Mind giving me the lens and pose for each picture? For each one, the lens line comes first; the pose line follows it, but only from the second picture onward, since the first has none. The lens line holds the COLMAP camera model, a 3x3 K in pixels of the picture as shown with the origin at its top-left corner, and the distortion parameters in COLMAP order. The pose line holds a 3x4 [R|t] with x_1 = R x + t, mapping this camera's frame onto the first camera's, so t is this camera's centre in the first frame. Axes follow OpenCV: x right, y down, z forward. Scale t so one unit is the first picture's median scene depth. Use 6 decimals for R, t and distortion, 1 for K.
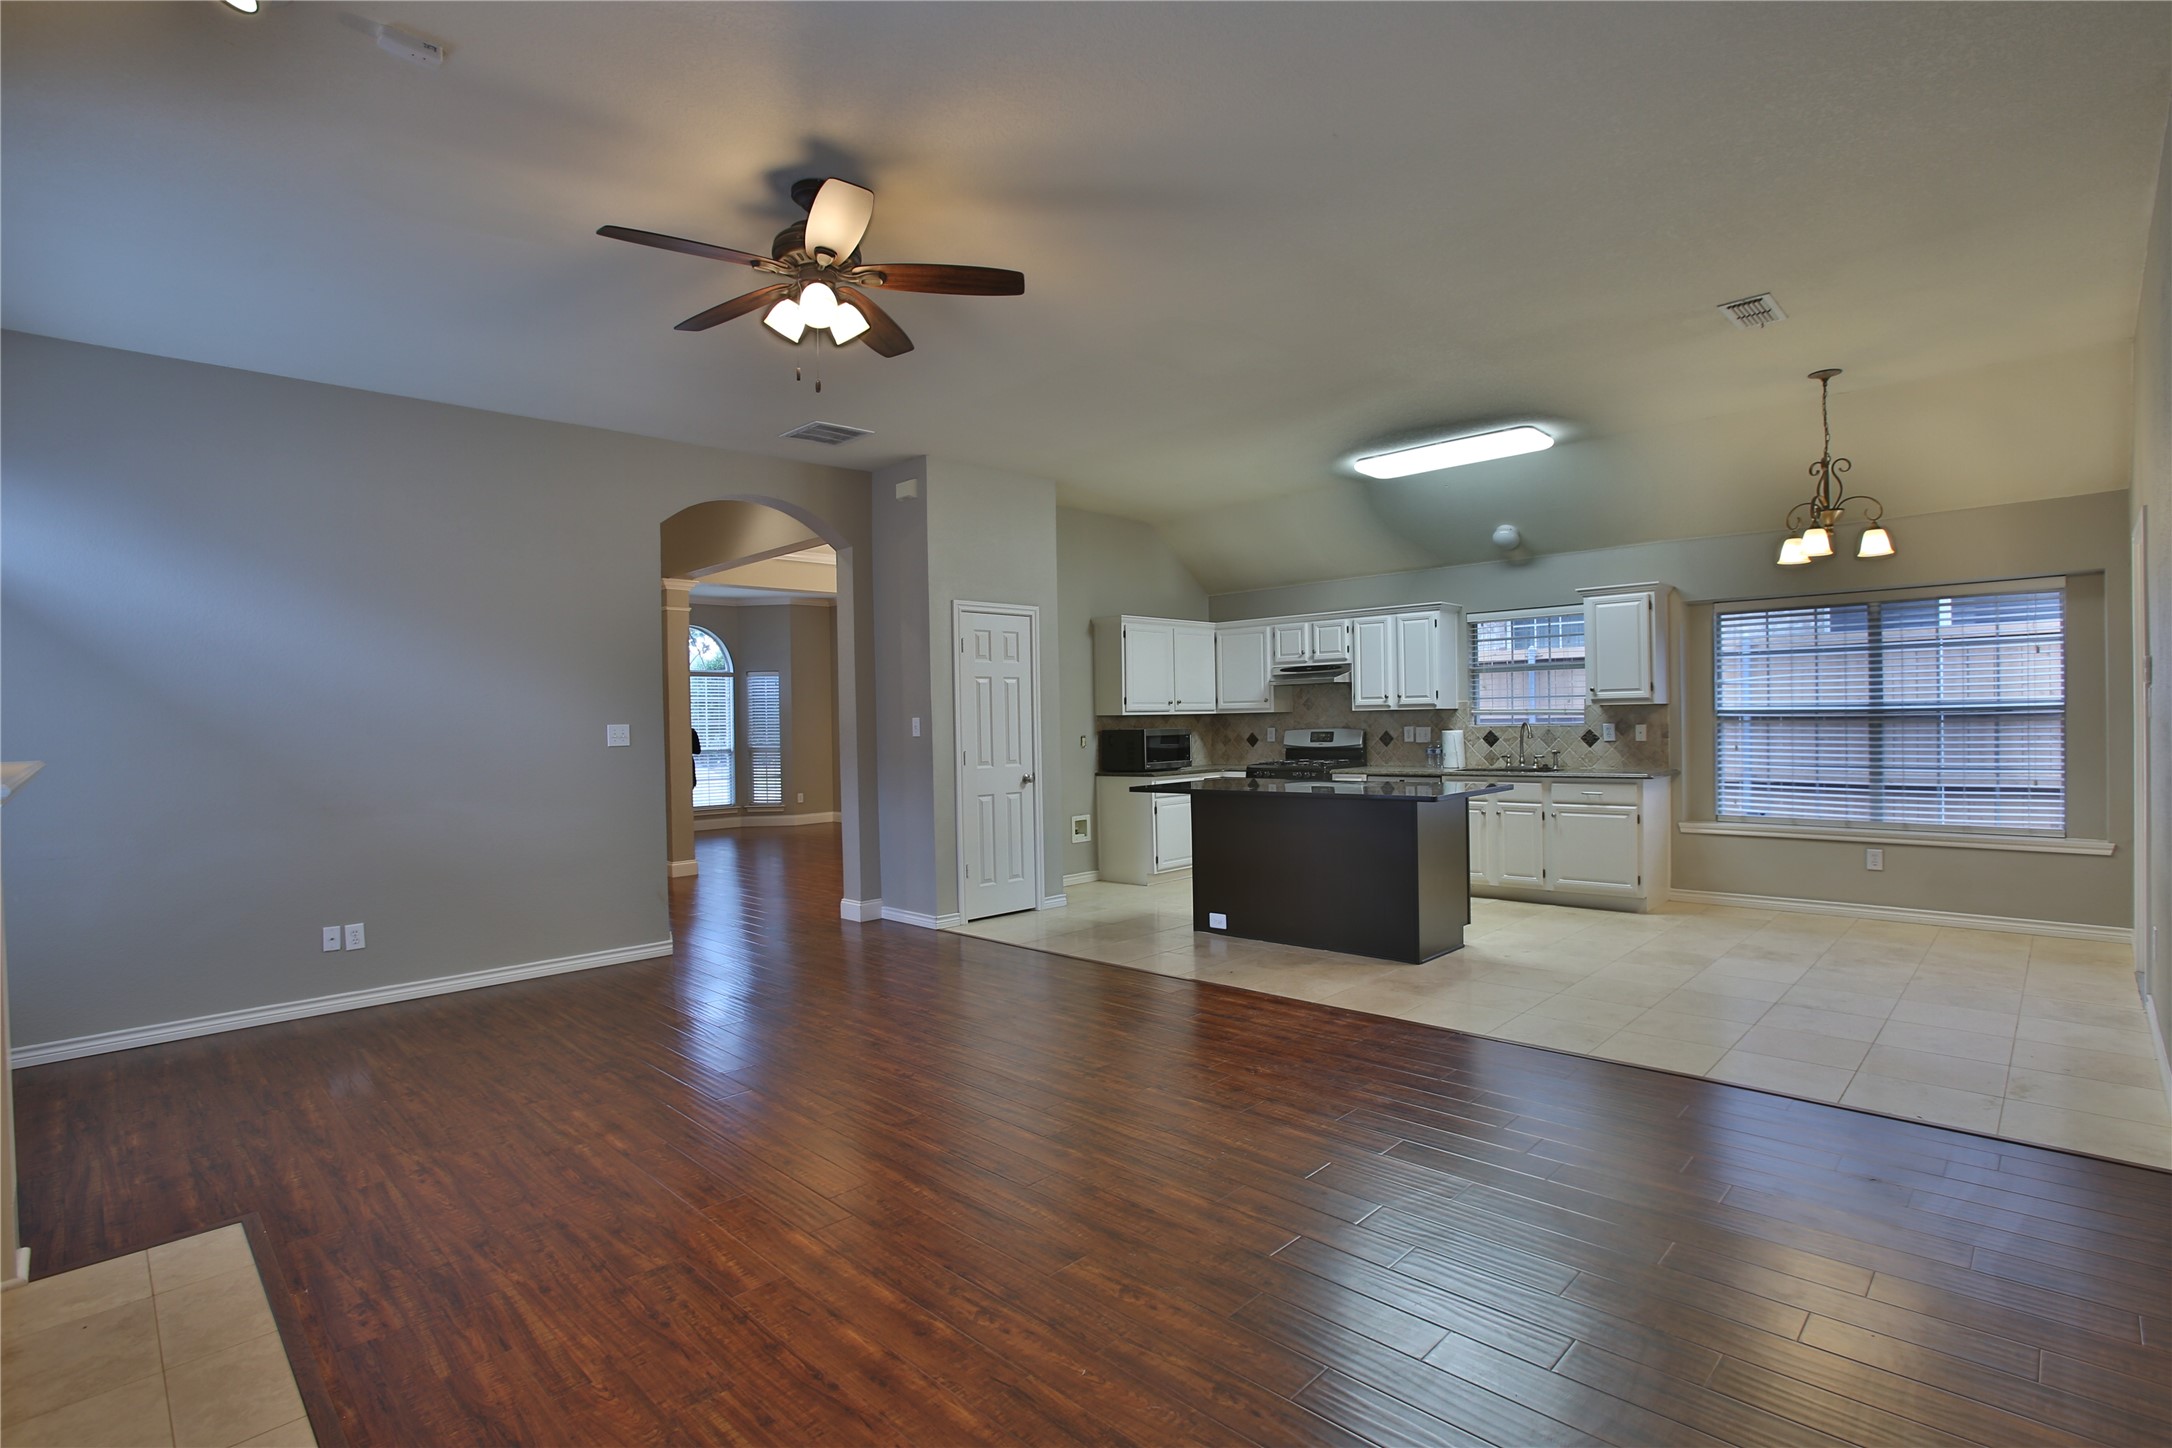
lens RADIAL K [[1041.7, 0, 1088.6], [0, 1041.7, 729.7], [0, 0, 1]] dist [-0.078038, 0.029267]
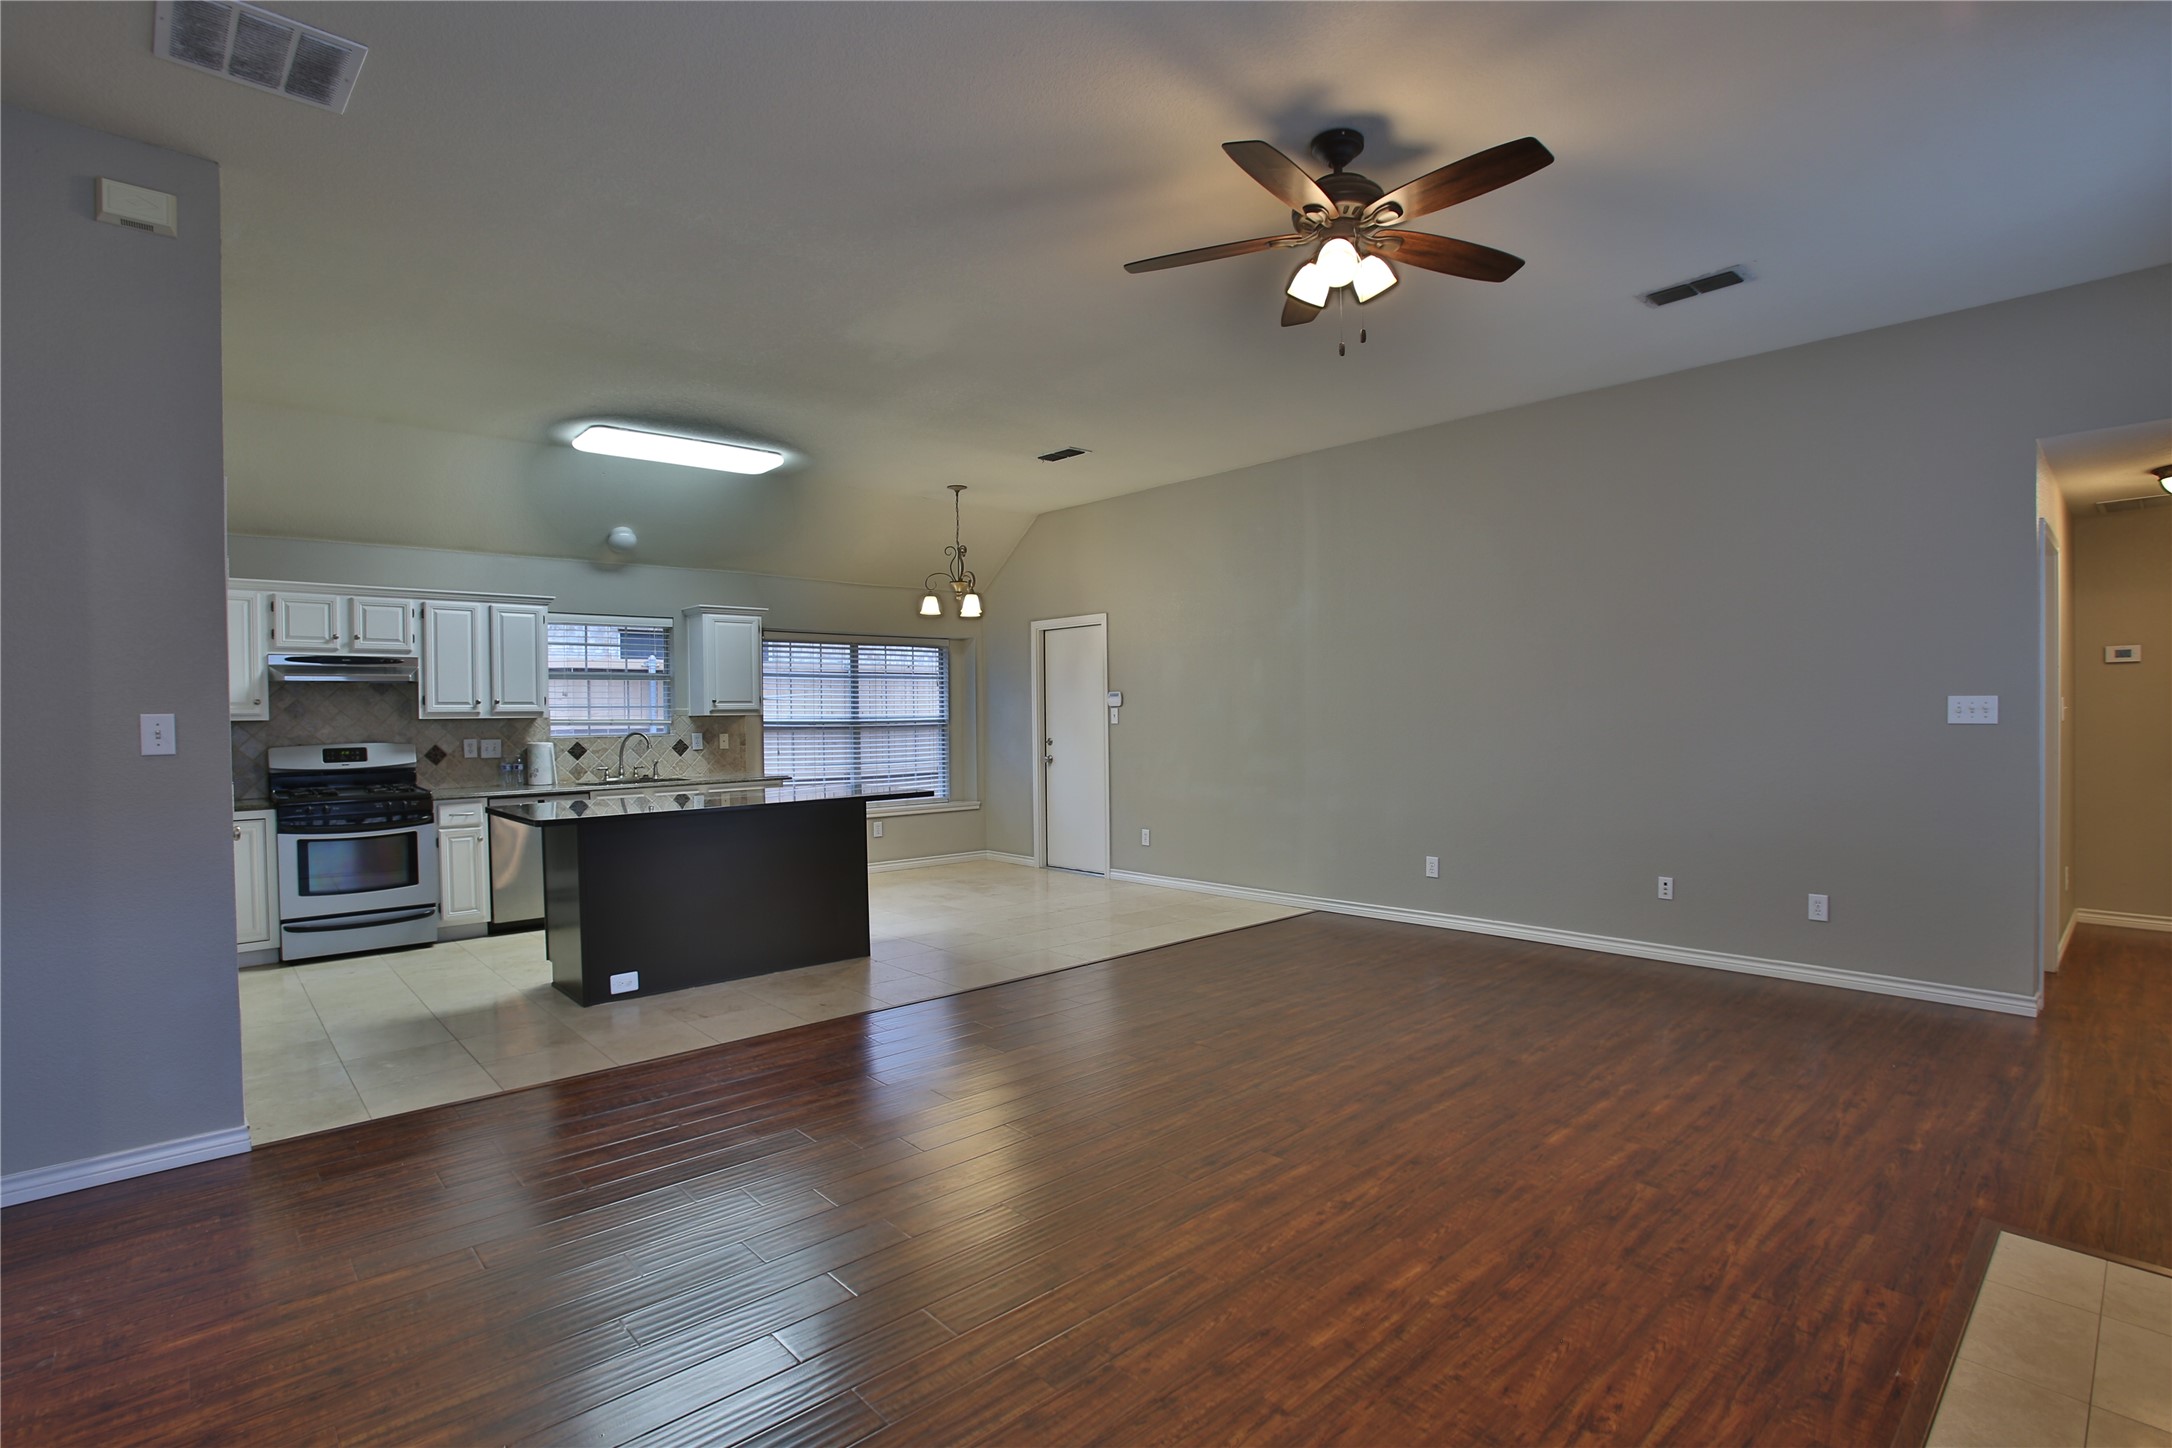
lens RADIAL K [[1041.7, 0, 1088.6], [0, 1041.7, 729.7], [0, 0, 1]] dist [-0.078038, 0.029267]
pose [[0.055937, 0.005679, 0.998418, -0.677706], [0.022316, 0.999727, -0.006937, 0.008641], [-0.998185, 0.022669, 0.055795, 0.662803]]
